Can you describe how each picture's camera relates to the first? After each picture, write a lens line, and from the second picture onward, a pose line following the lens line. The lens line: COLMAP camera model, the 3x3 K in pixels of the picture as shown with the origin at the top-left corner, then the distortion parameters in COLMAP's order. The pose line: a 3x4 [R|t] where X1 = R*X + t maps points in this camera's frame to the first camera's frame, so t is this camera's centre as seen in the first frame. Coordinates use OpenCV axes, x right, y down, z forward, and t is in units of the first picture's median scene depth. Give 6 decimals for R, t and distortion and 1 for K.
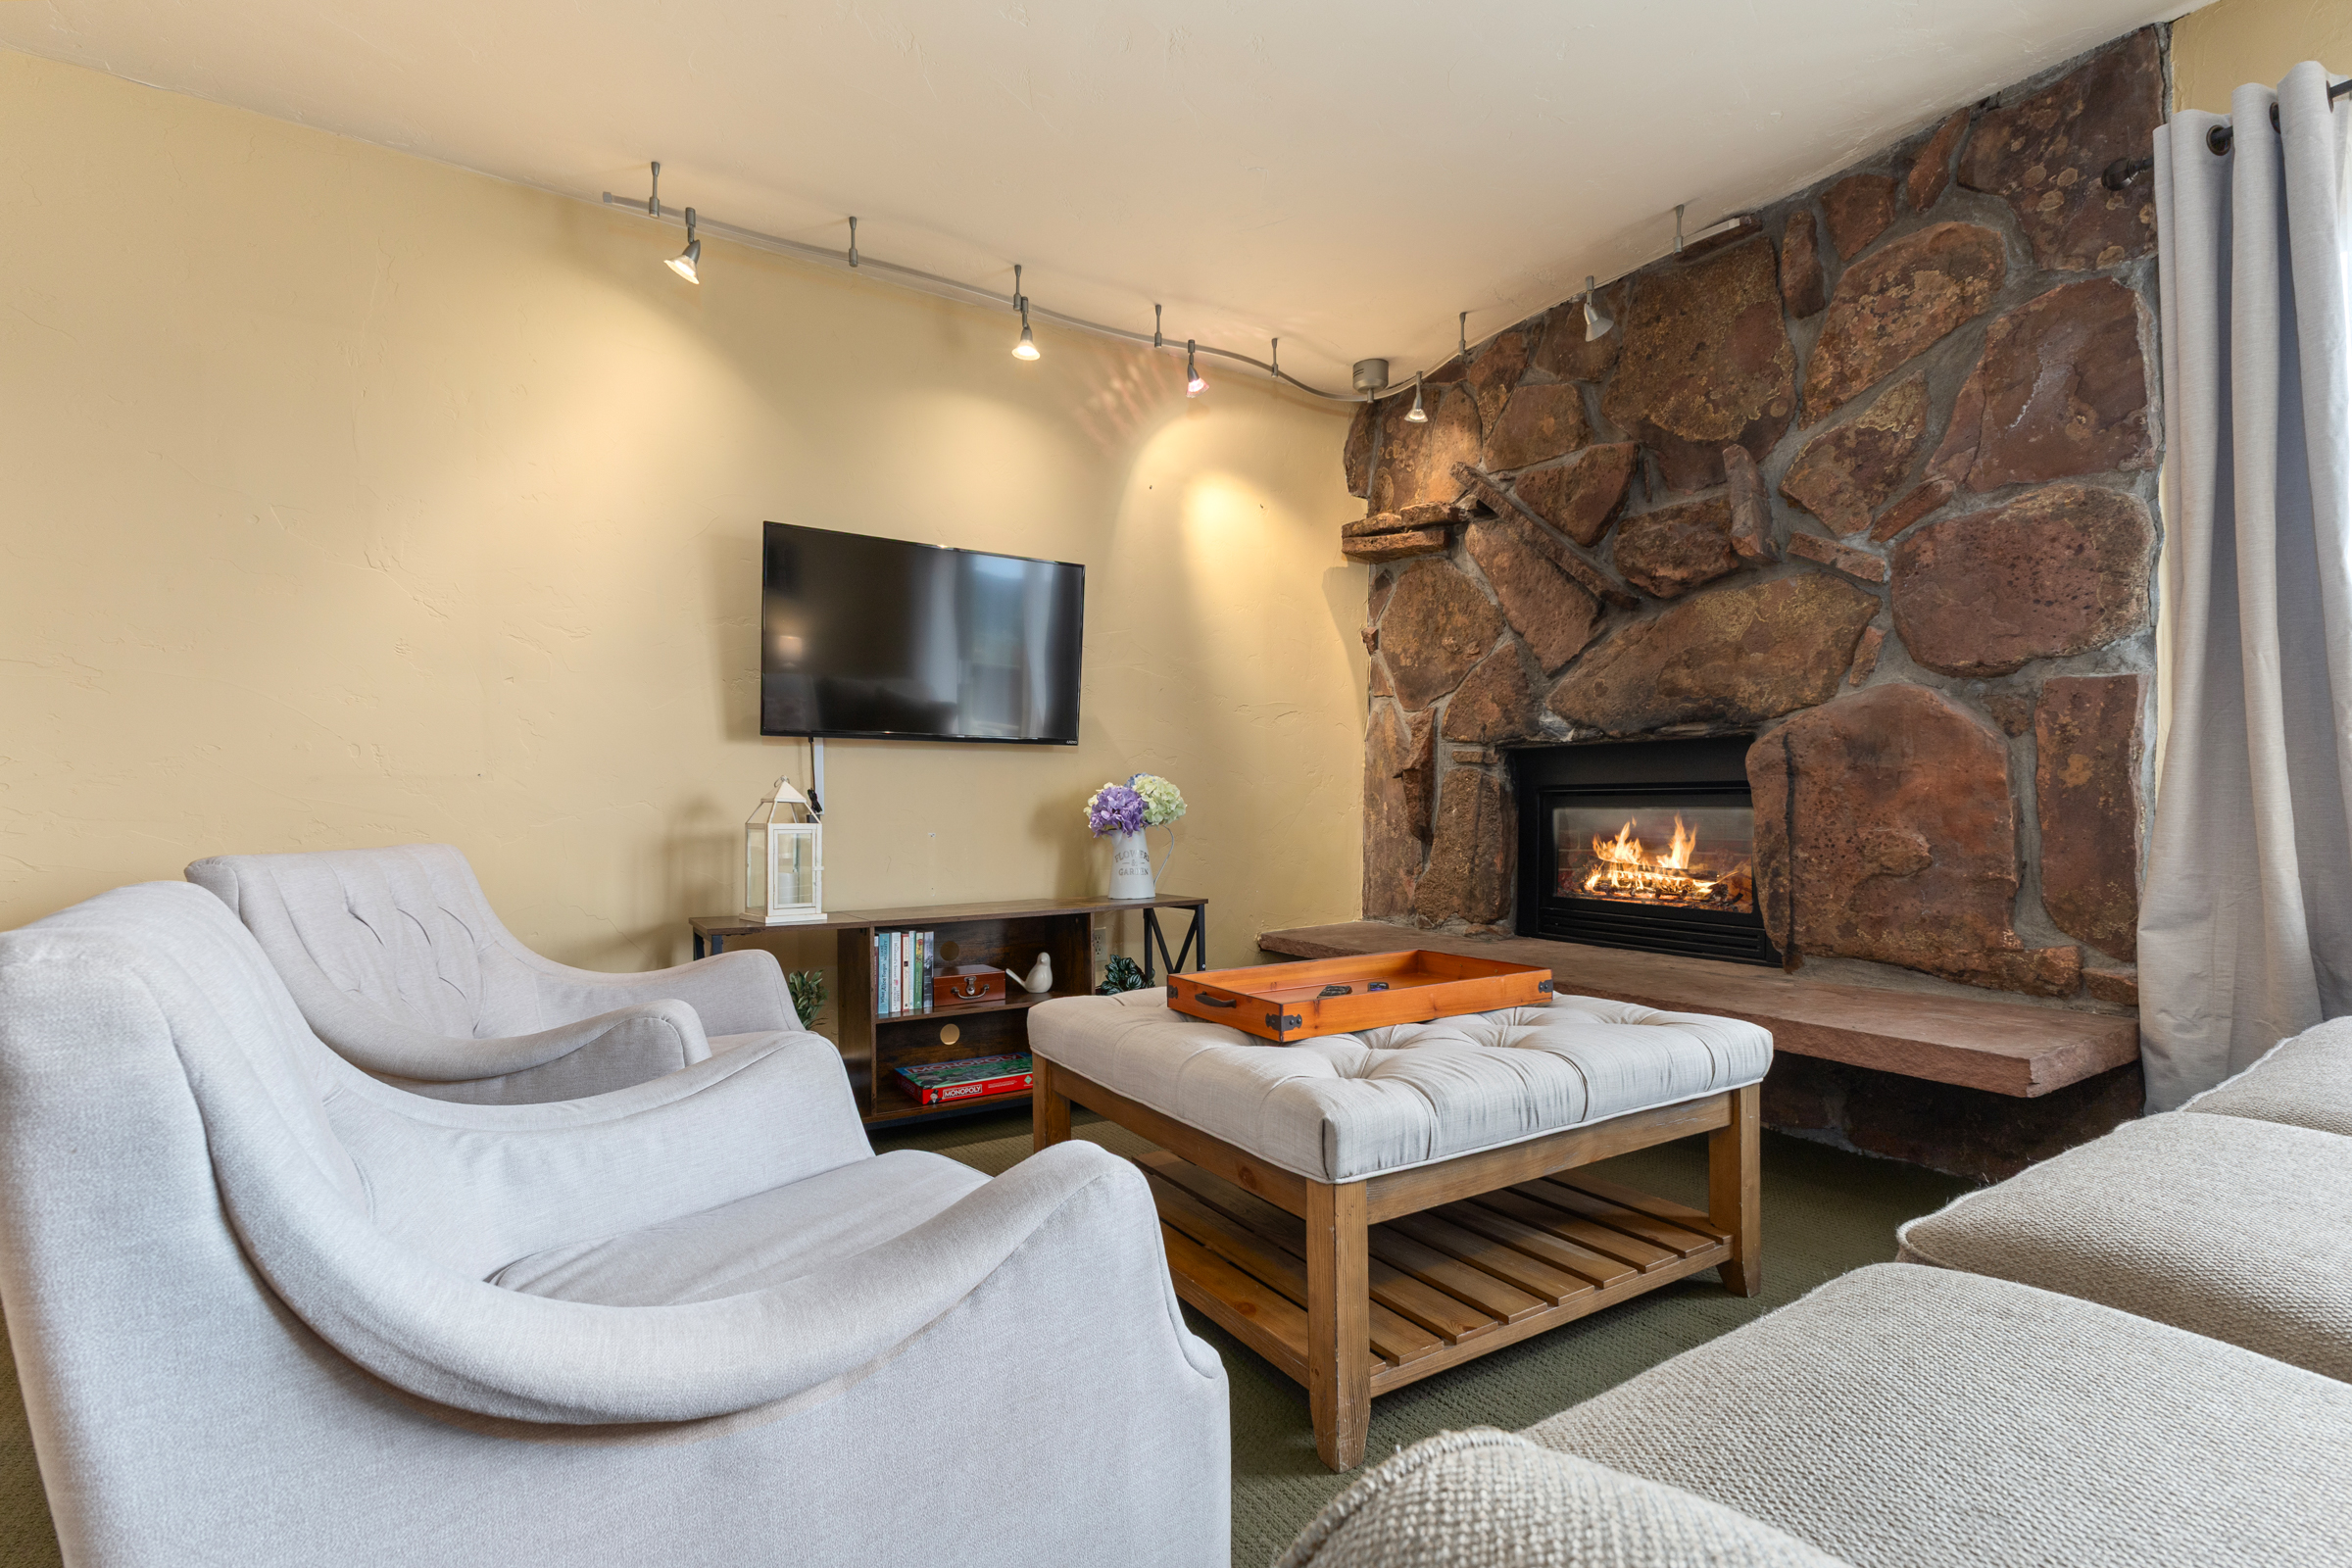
lens RADIAL K [[1066.0, 0, 1154.0], [0, 1066.0, 822.8], [0, 0, 1]] dist [0.016056, -0.002423]
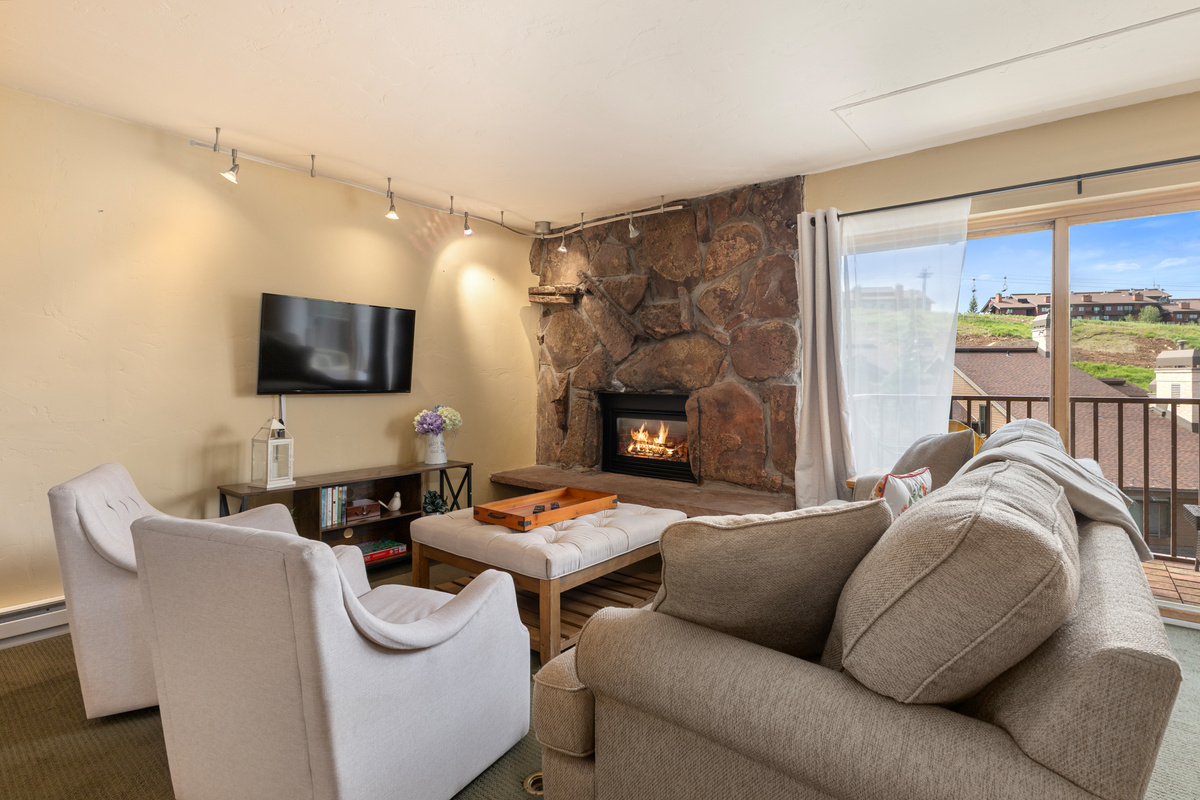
lens RADIAL K [[595.8, 0, 605.7], [0, 595.8, 377.1], [0, 0, 1]] dist [0.011249, 0.000473]
pose [[0.941536, 0.011206, 0.336726, -0.124568], [-0.004990, 0.999801, -0.019321, -0.096885], [-0.336876, 0.016511, 0.941404, -0.309843]]
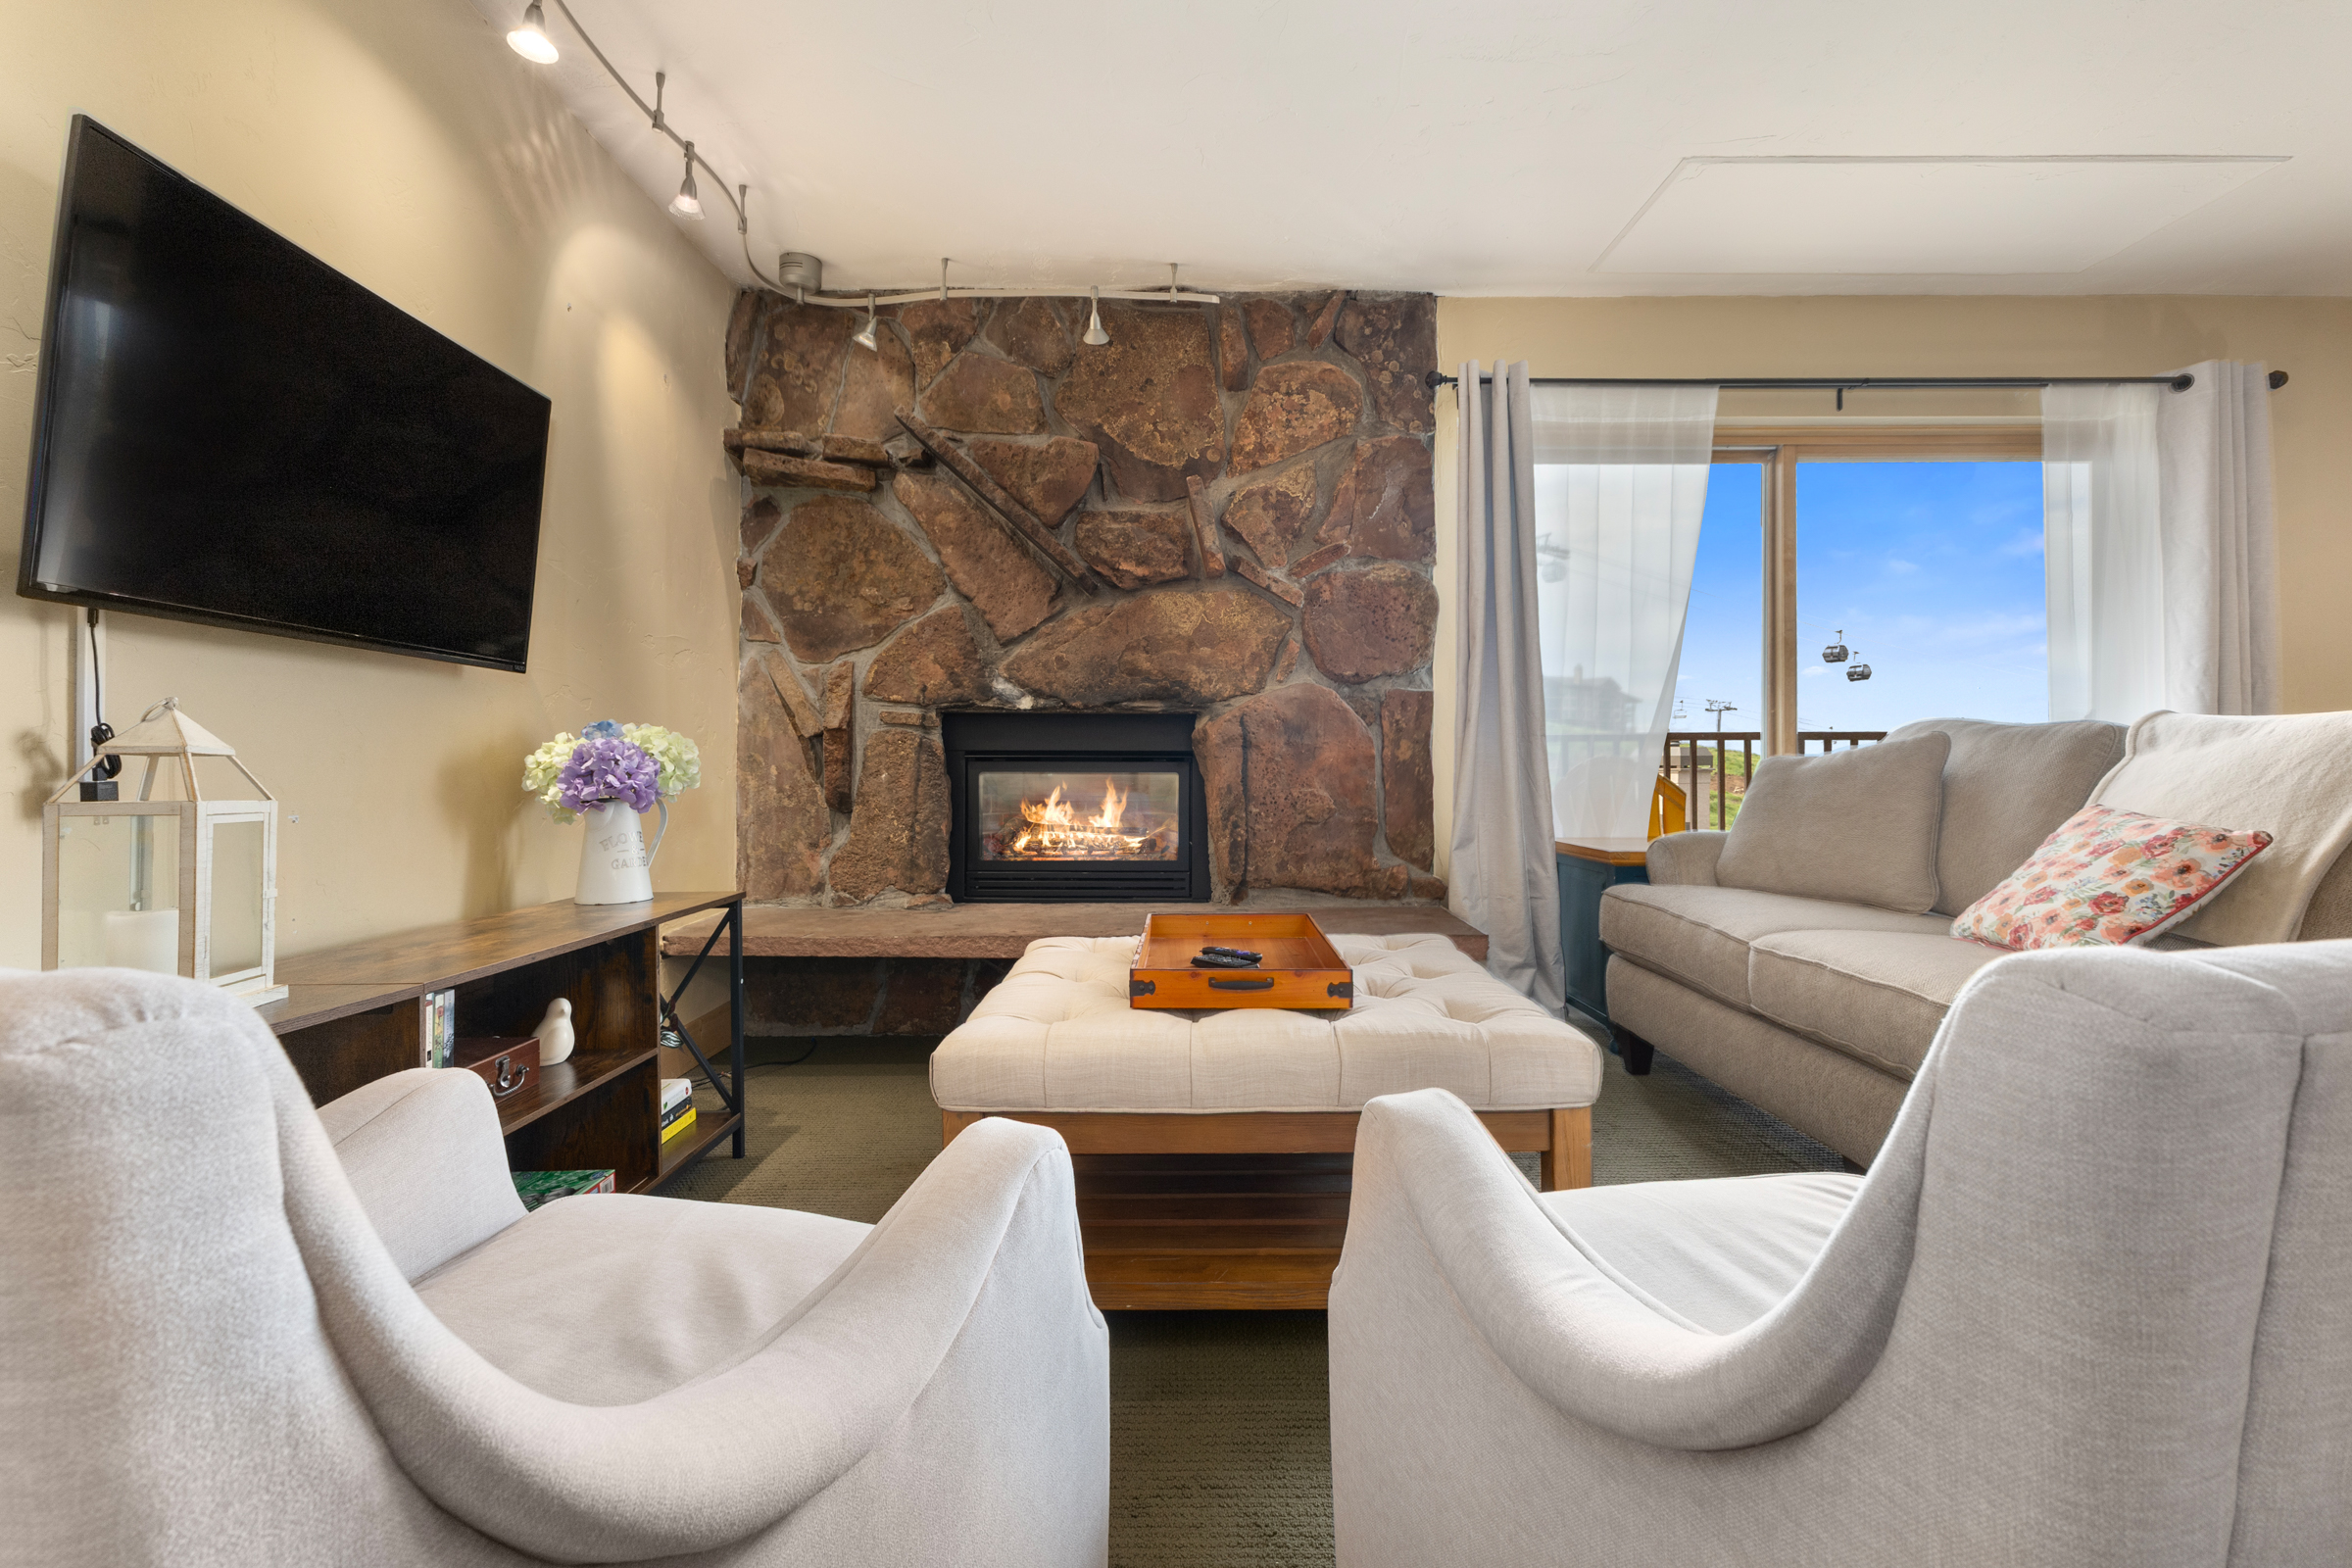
lens RADIAL K [[1066.0, 0, 1176.2], [0, 1066.0, 765.4], [0, 0, 1]] dist [0.016056, -0.002423]
pose [[0.512872, 0.010056, 0.858406, -0.495716], [0.008635, 0.999820, -0.016873, -0.002711], [-0.858422, 0.016066, 0.512693, 0.393375]]
